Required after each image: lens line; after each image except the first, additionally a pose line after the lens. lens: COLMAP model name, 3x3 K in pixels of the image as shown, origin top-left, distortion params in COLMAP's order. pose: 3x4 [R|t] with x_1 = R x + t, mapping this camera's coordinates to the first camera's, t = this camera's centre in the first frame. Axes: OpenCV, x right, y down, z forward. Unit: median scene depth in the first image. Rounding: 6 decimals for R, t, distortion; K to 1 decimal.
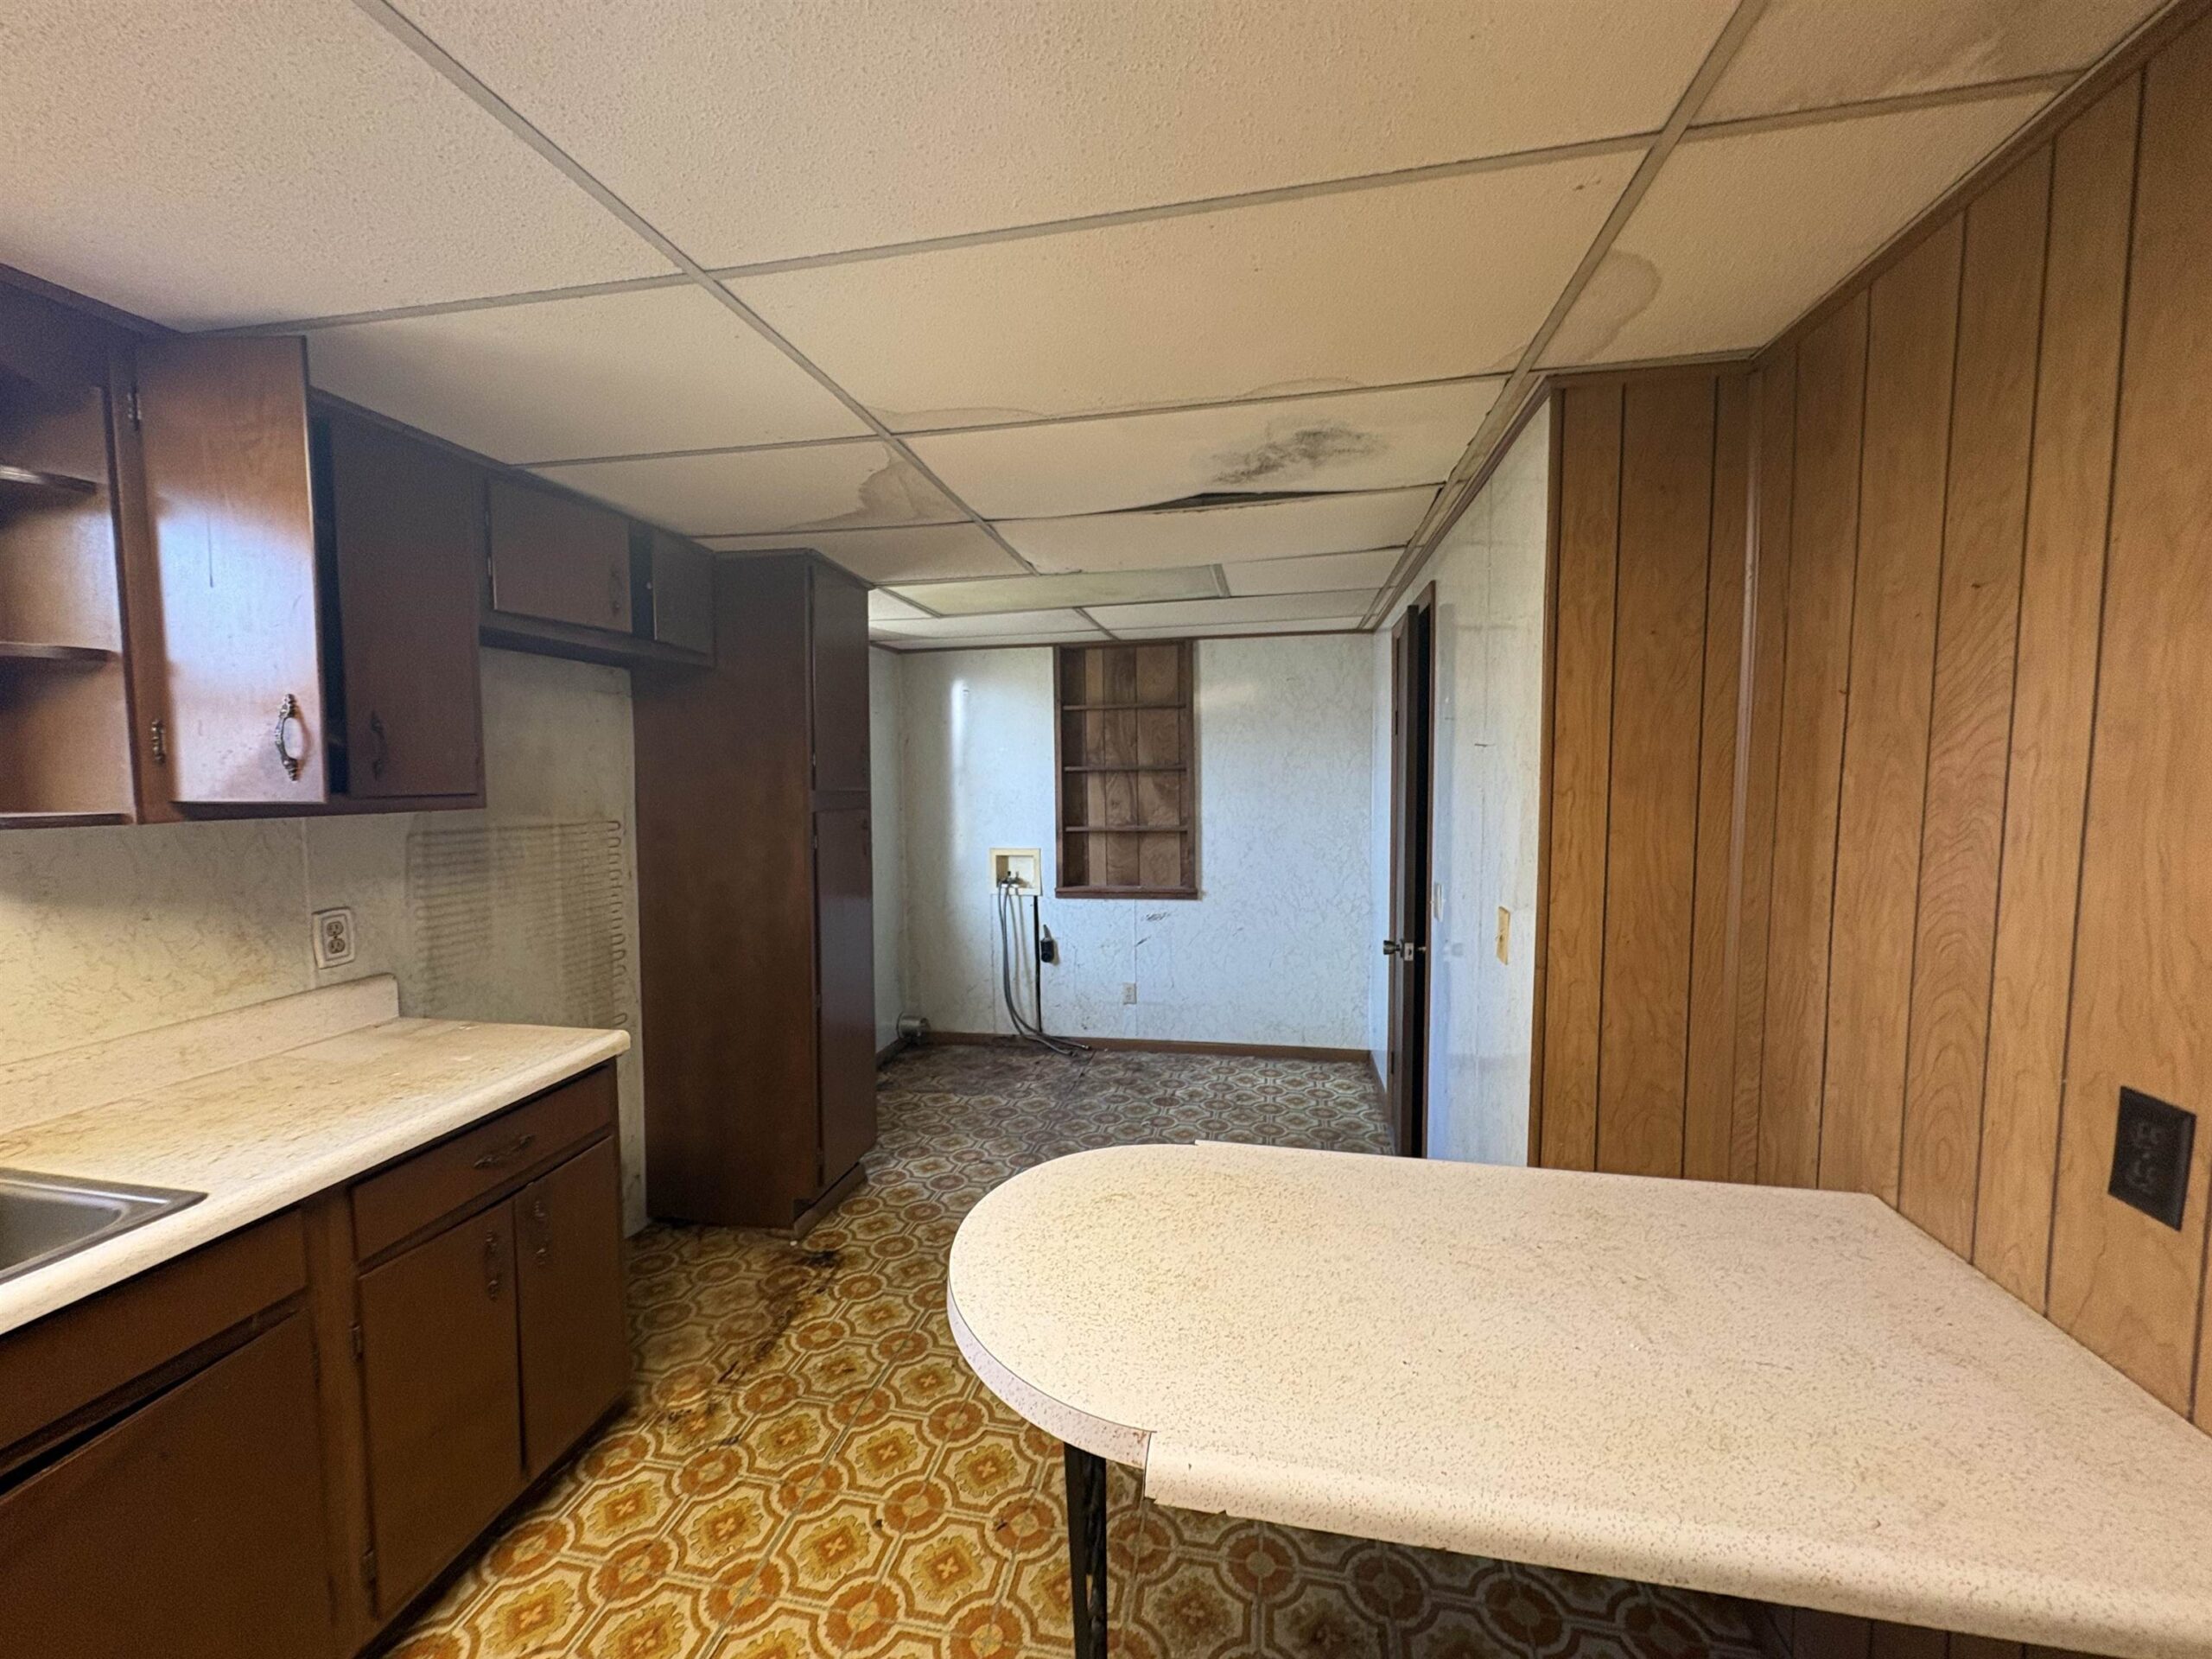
lens RADIAL K [[881.2, 0, 1104.0], [0, 881.2, 829.2], [0, 0, 1]] dist [0.000537, 0.000525]
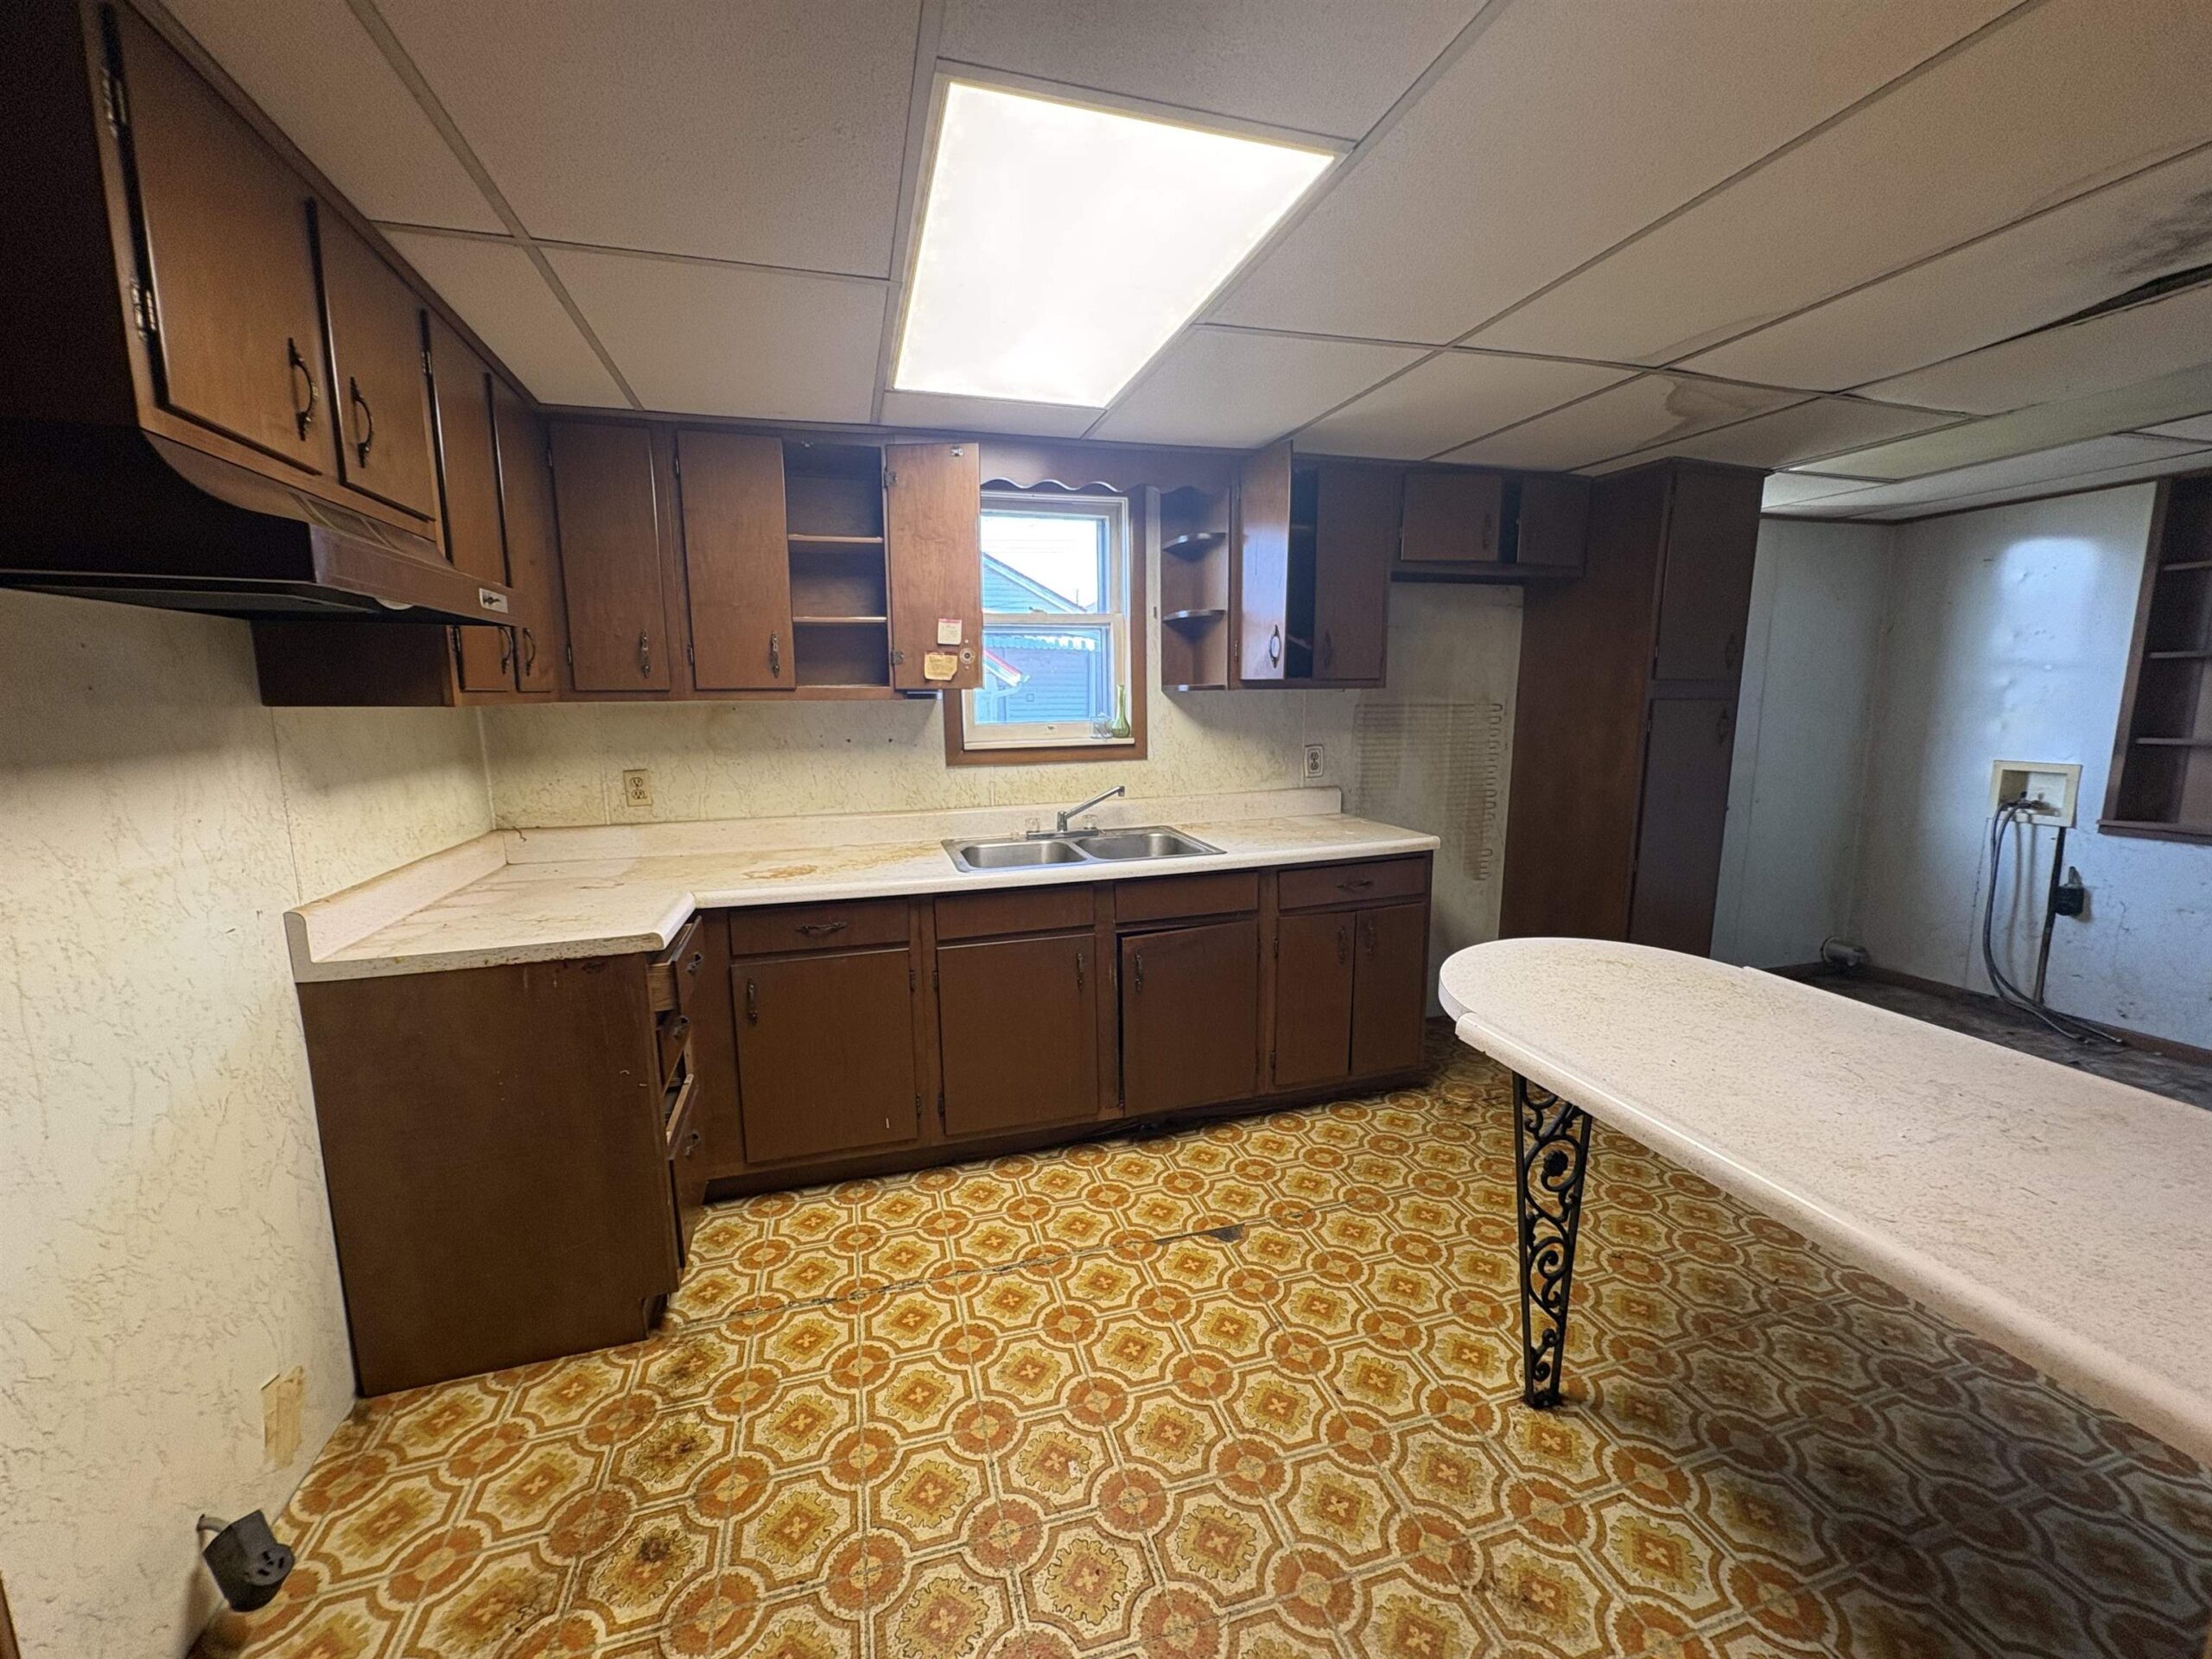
lens RADIAL K [[881.2, 0, 1106.0], [0, 881.2, 821.8], [0, 0, 1]] dist [0.000537, 0.000525]
pose [[0.467813, 0.133208, -0.873732, 0.490817], [-0.049538, 0.990975, 0.124559, 0.042515], [0.882438, -0.014987, 0.470189, -0.204982]]
